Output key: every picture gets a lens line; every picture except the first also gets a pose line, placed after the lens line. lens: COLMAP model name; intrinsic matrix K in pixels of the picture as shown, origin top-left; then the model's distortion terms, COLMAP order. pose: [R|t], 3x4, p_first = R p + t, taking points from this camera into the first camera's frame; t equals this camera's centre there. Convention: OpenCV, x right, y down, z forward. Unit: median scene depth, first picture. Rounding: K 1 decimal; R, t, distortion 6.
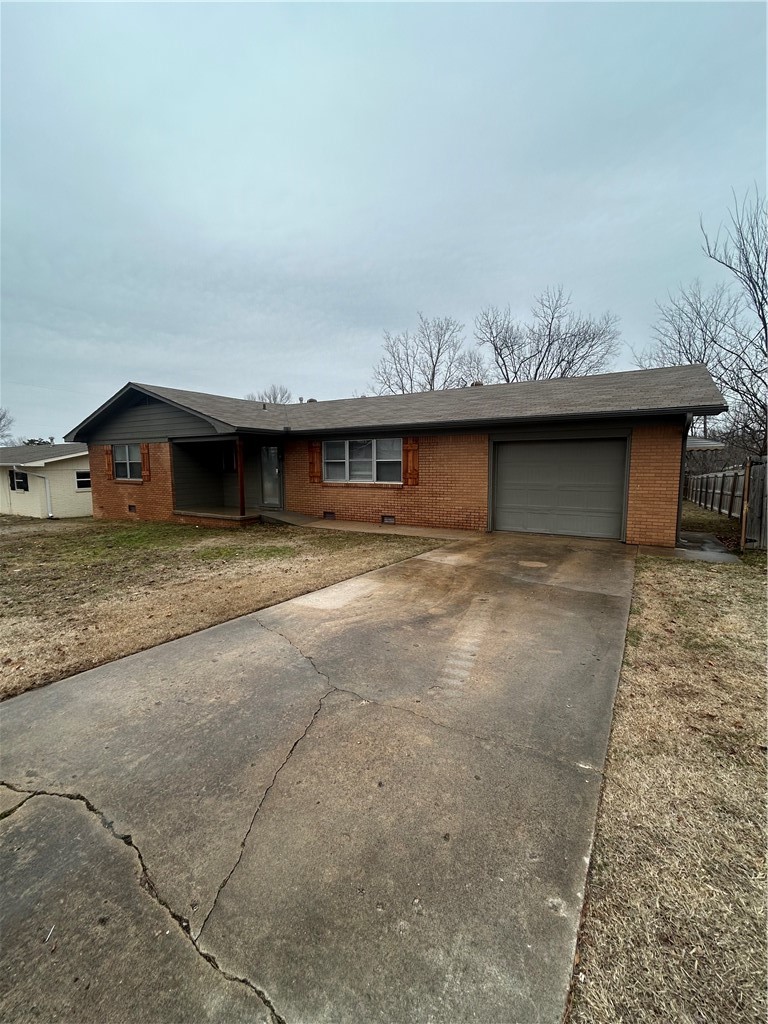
lens RADIAL K [[410.9, 0, 384.3], [0, 410.9, 508.6], [0, 0, 1]] dist [0.001643, -0.000098]
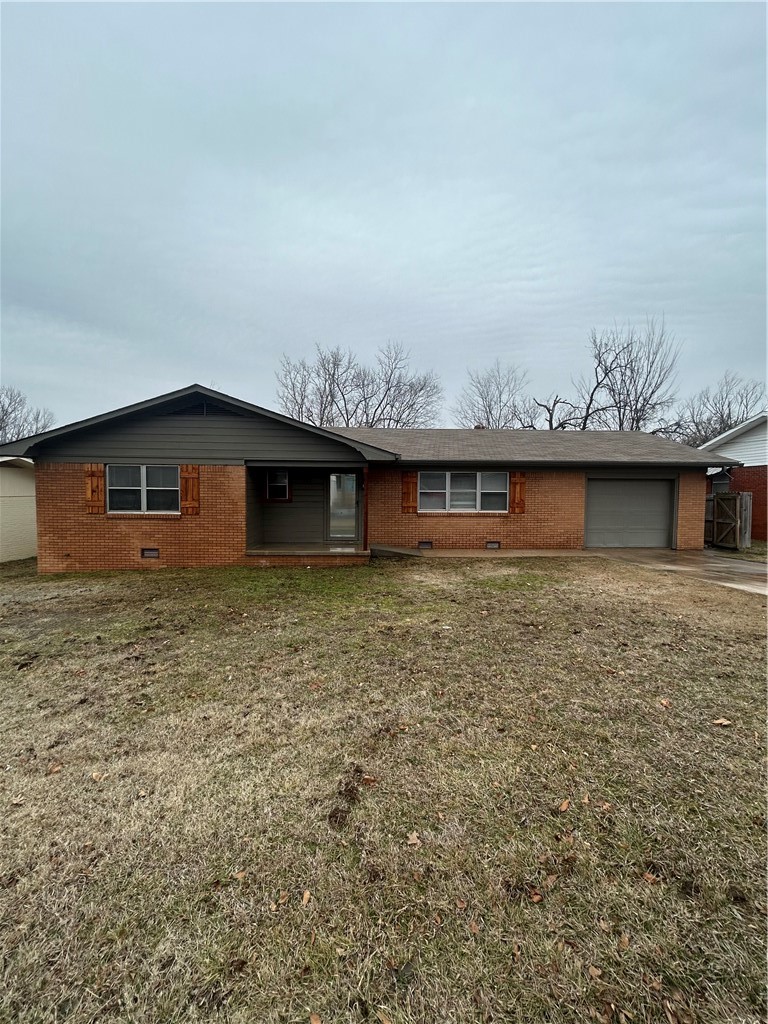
lens RADIAL K [[410.9, 0, 382.5], [0, 410.9, 515.3], [0, 0, 1]] dist [0.001643, -0.000098]
pose [[0.848321, -0.019160, 0.529136, -0.797571], [0.047199, 0.998103, -0.039529, -0.022473], [-0.527375, 0.058508, 0.847616, 0.210184]]
